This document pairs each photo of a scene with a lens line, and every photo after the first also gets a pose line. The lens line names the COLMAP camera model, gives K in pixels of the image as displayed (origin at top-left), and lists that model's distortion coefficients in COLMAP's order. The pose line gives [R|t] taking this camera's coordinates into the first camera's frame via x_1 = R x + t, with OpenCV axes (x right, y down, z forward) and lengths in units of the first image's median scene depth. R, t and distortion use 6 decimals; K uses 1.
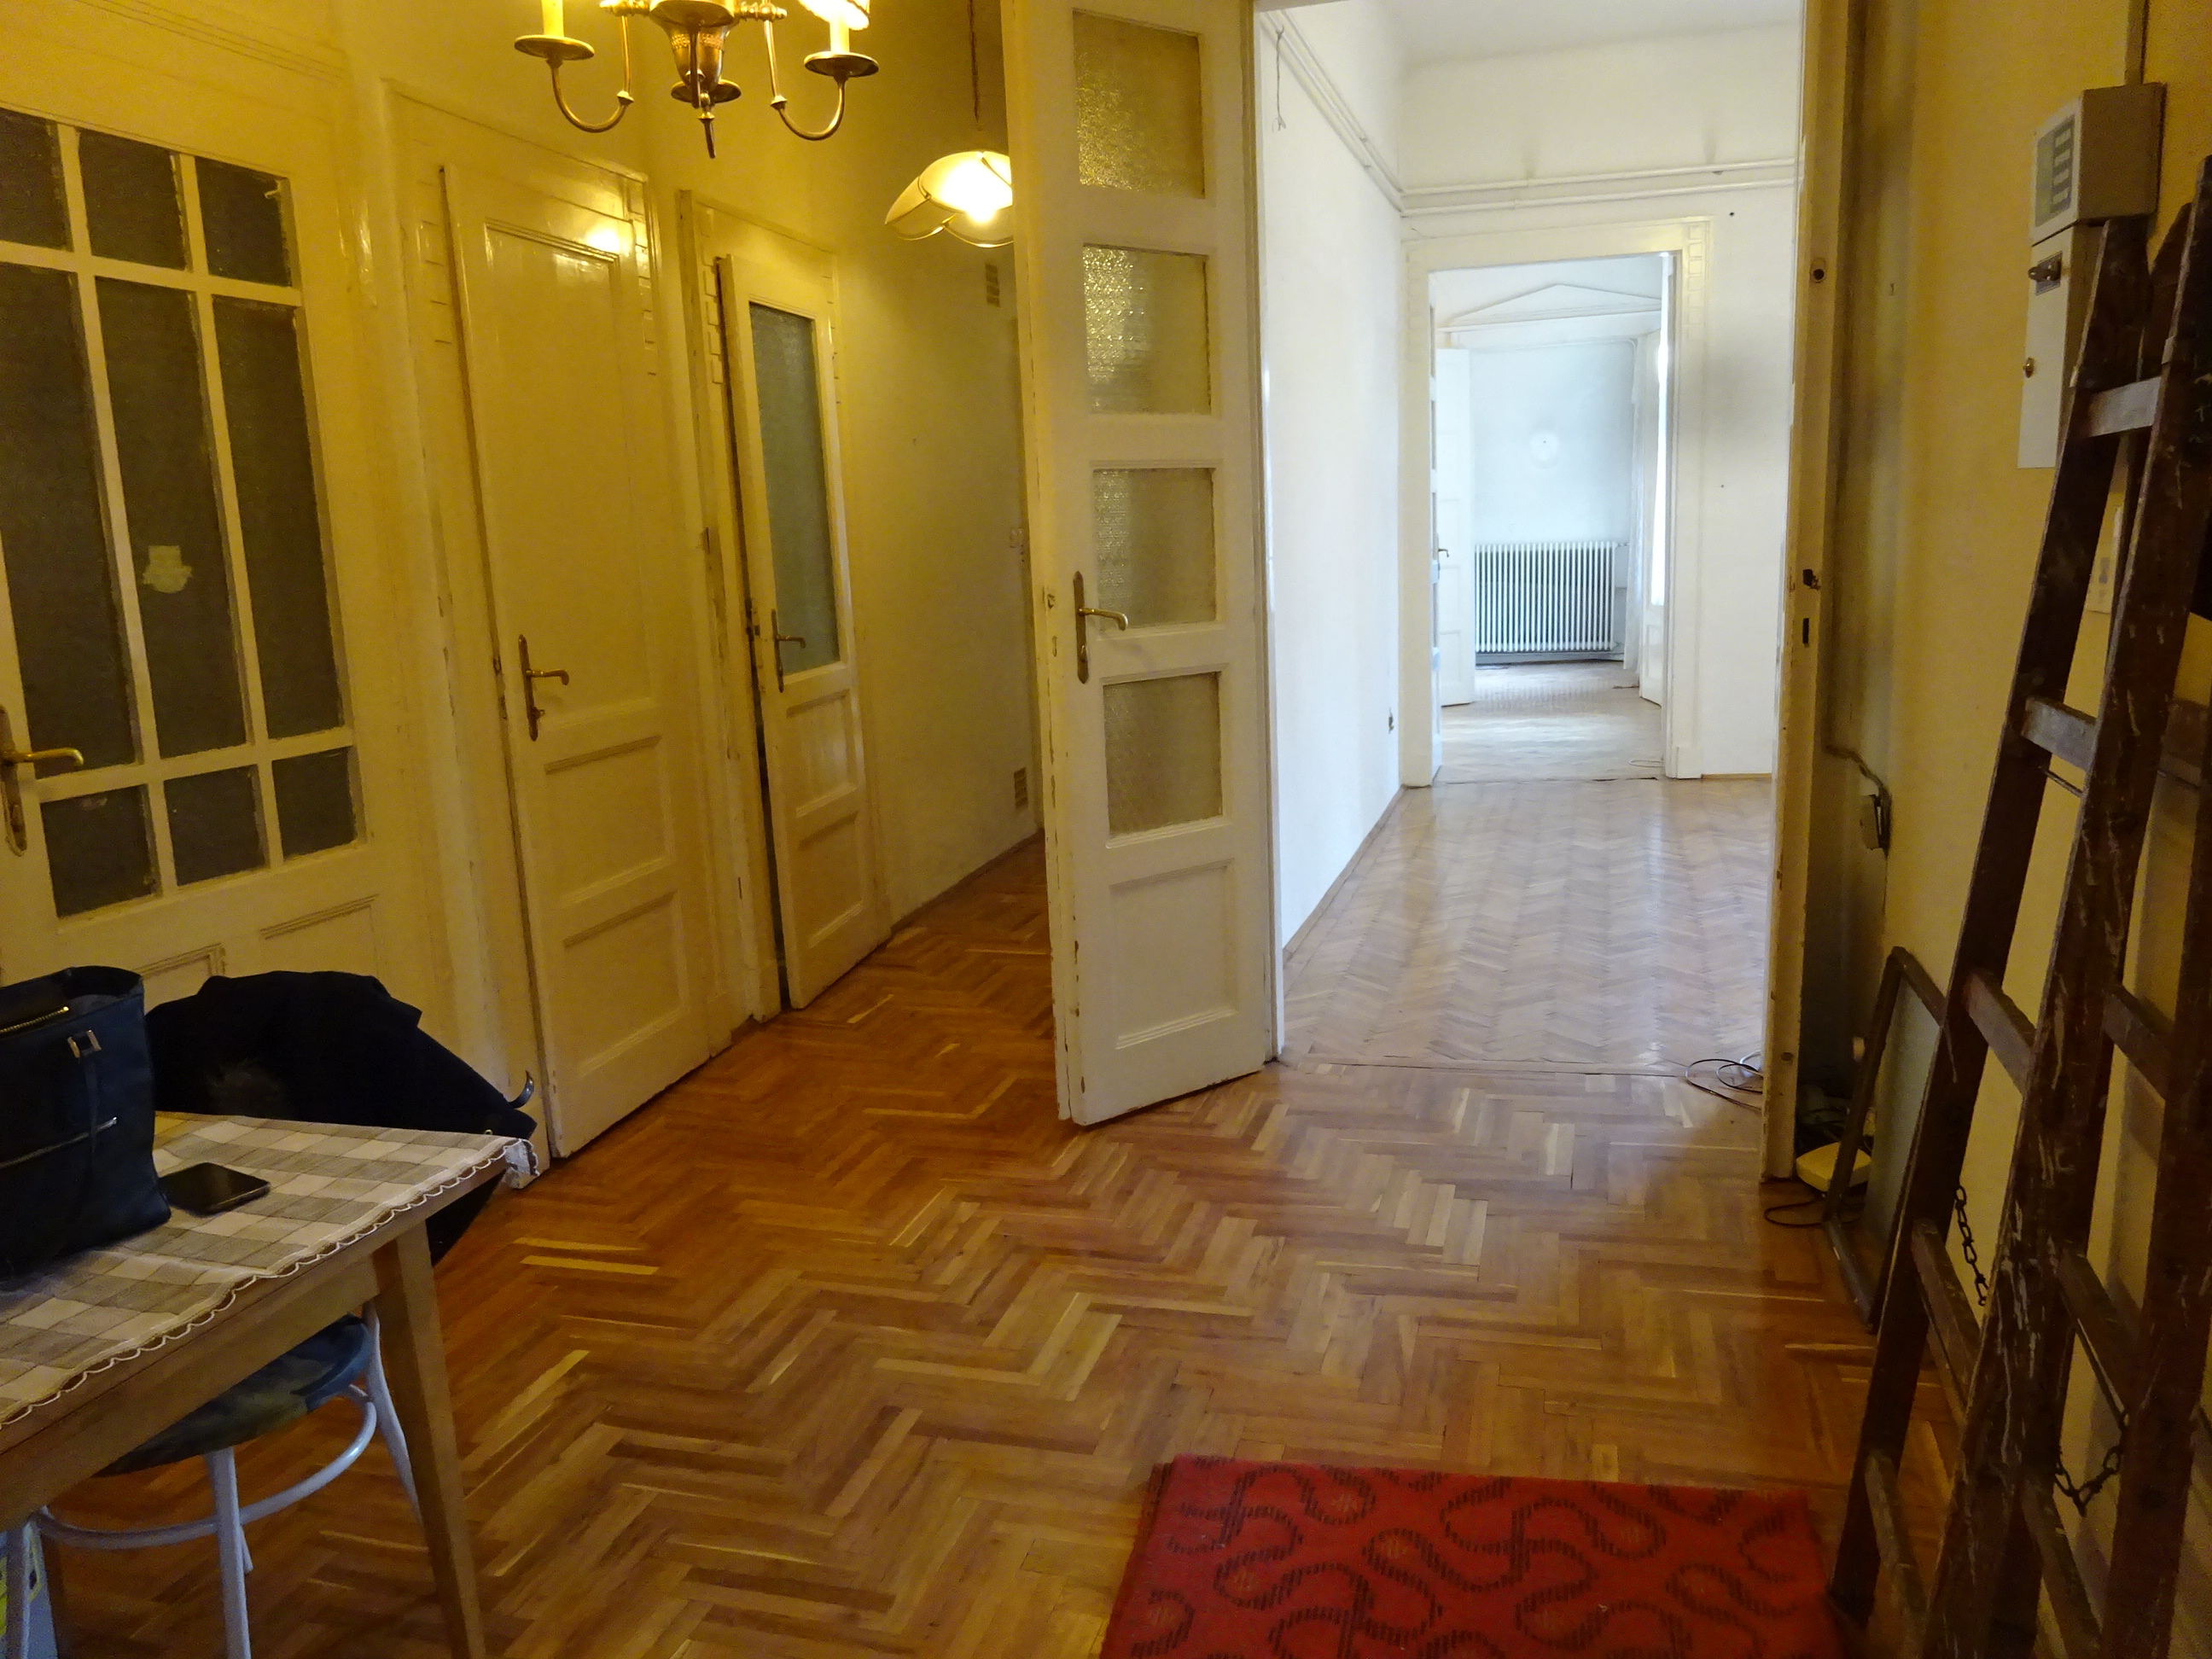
lens RADIAL K [[1622.1, 0, 1104.2], [0, 1622.1, 825.8], [0, 0, 1]] dist [0.007792, -0.014082]
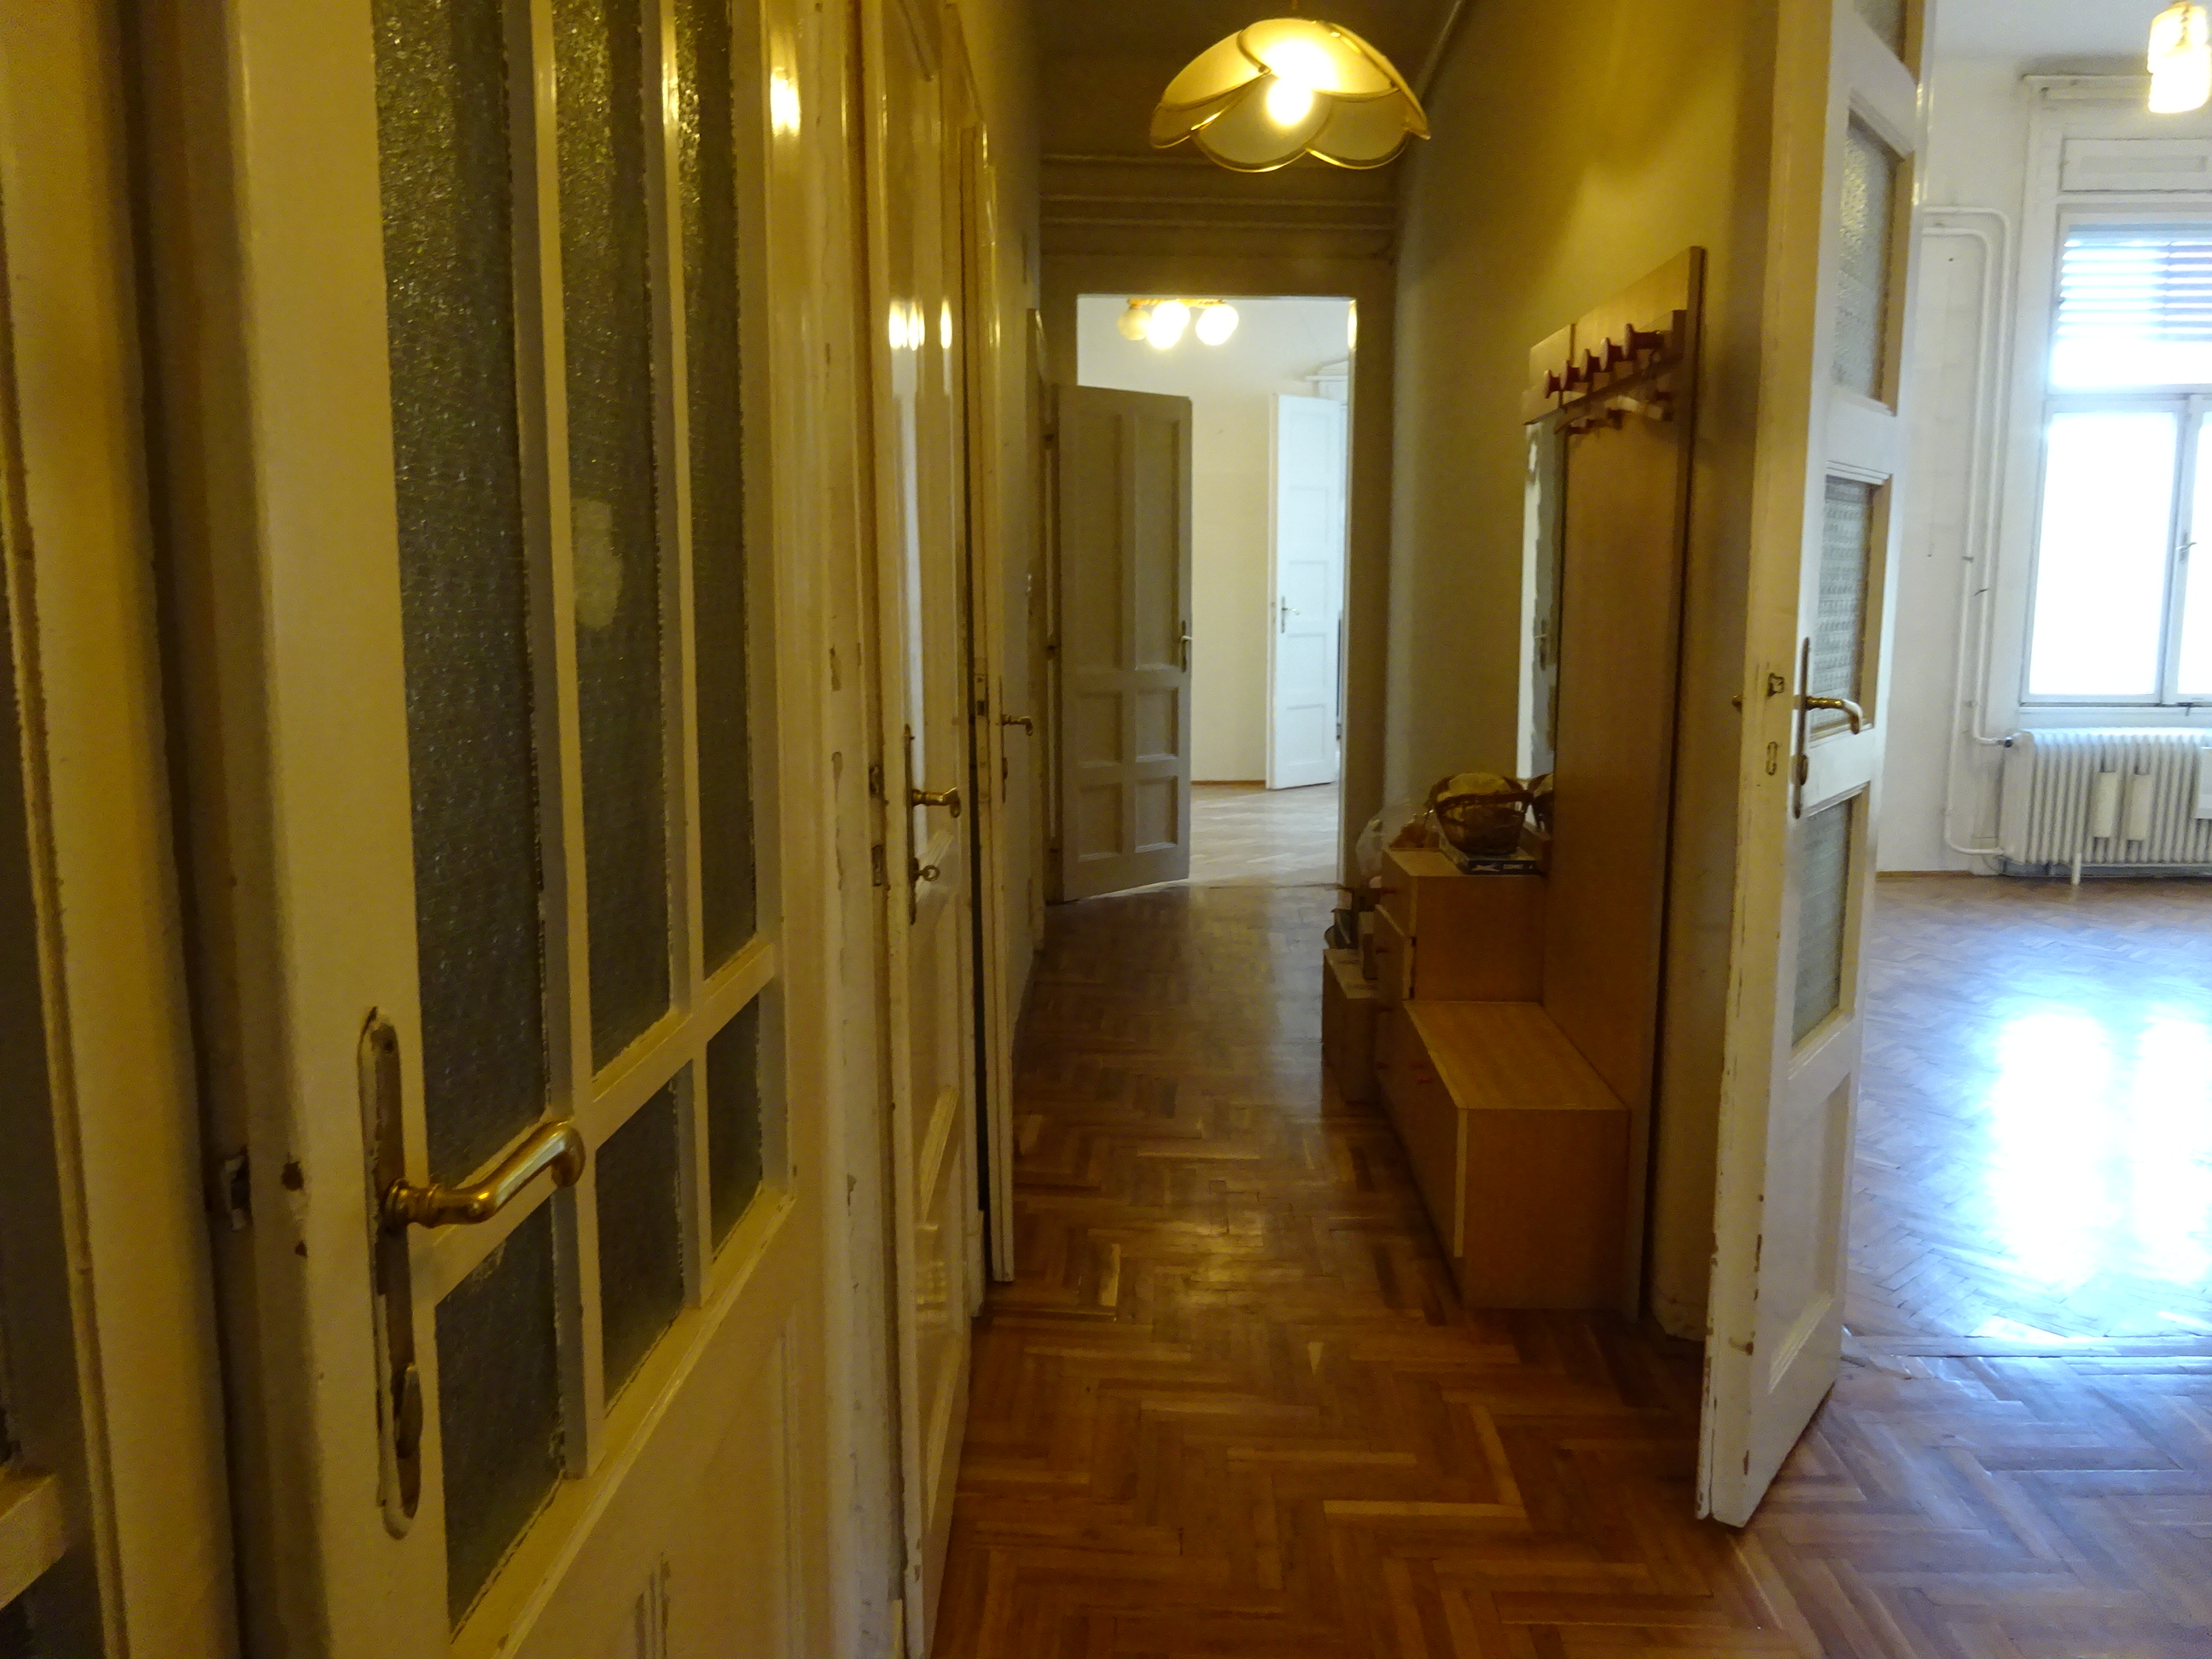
lens RADIAL K [[1622.1, 0, 1104.2], [0, 1622.1, 825.8], [0, 0, 1]] dist [0.007792, -0.014082]
pose [[0.969274, 0.002087, 0.245973, -0.466439], [0.006543, 0.999391, -0.034263, -0.073333], [-0.245895, 0.034820, 0.968671, 0.522836]]
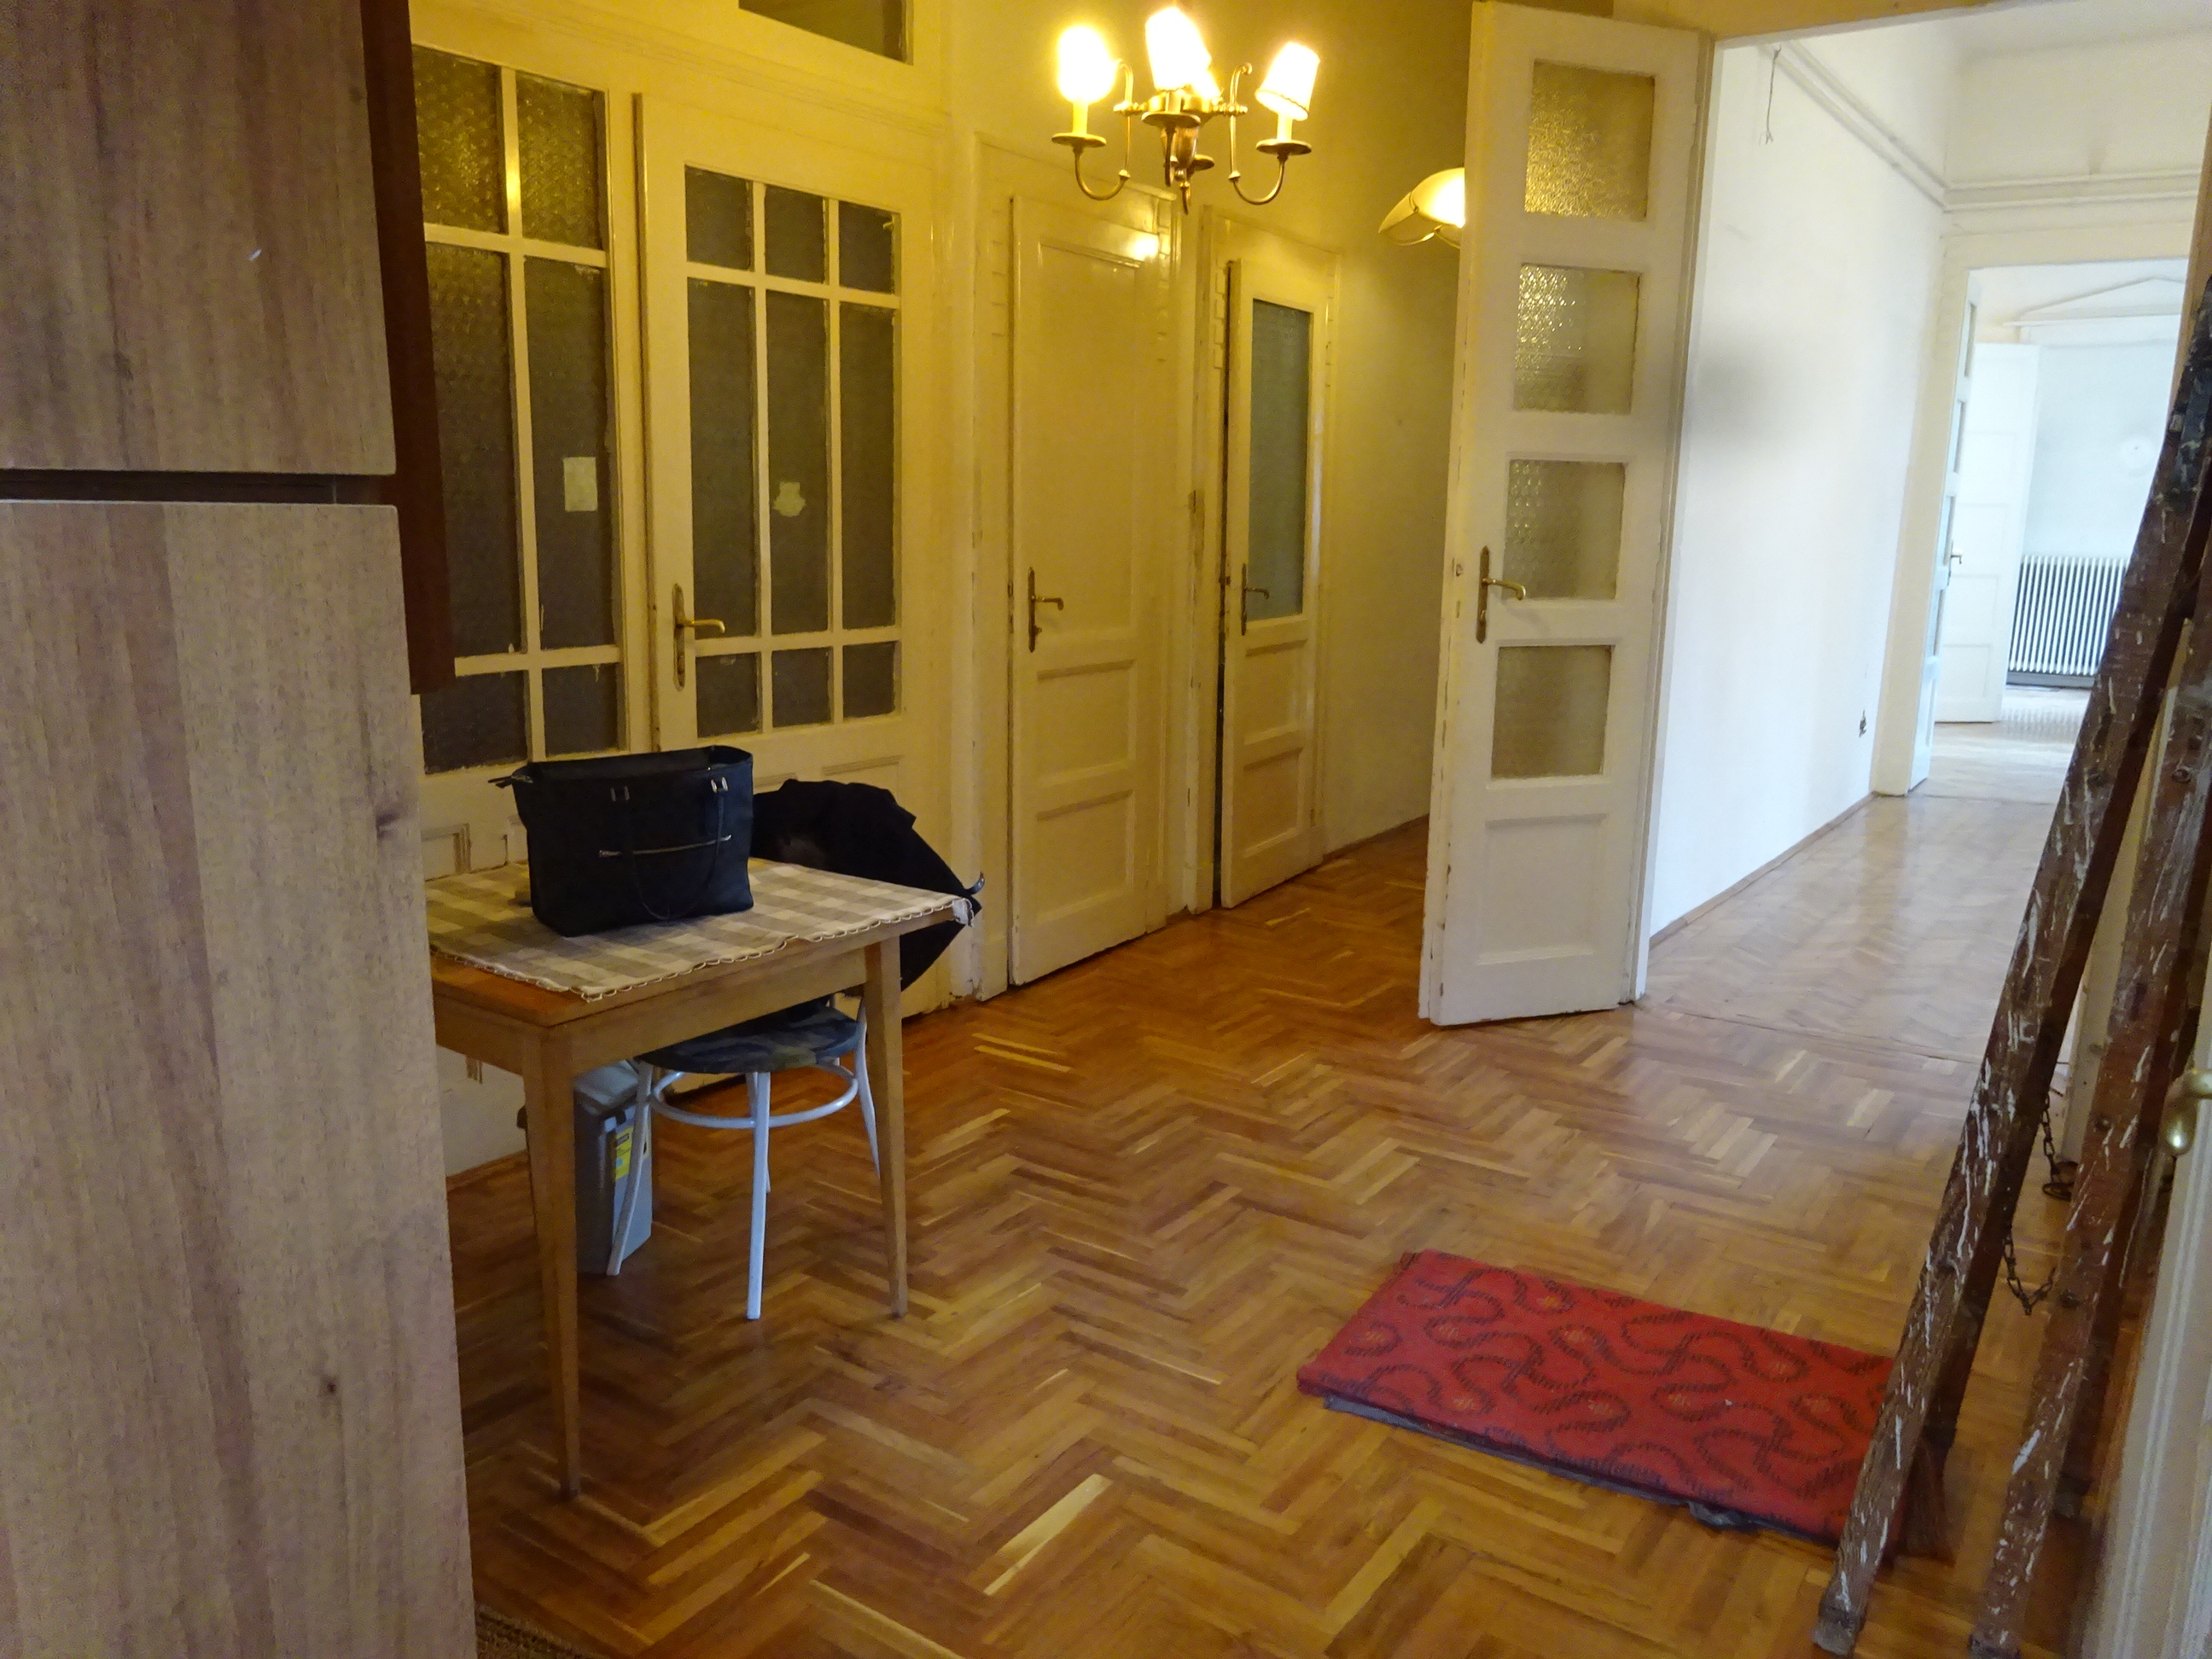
lens RADIAL K [[1622.1, 0, 1104.2], [0, 1622.1, 825.8], [0, 0, 1]] dist [0.007792, -0.014082]
pose [[0.945577, 0.118991, -0.302861, 0.111324], [-0.113269, 0.992895, 0.036456, 0.032488], [0.305047, -0.000168, 0.952337, -0.204632]]
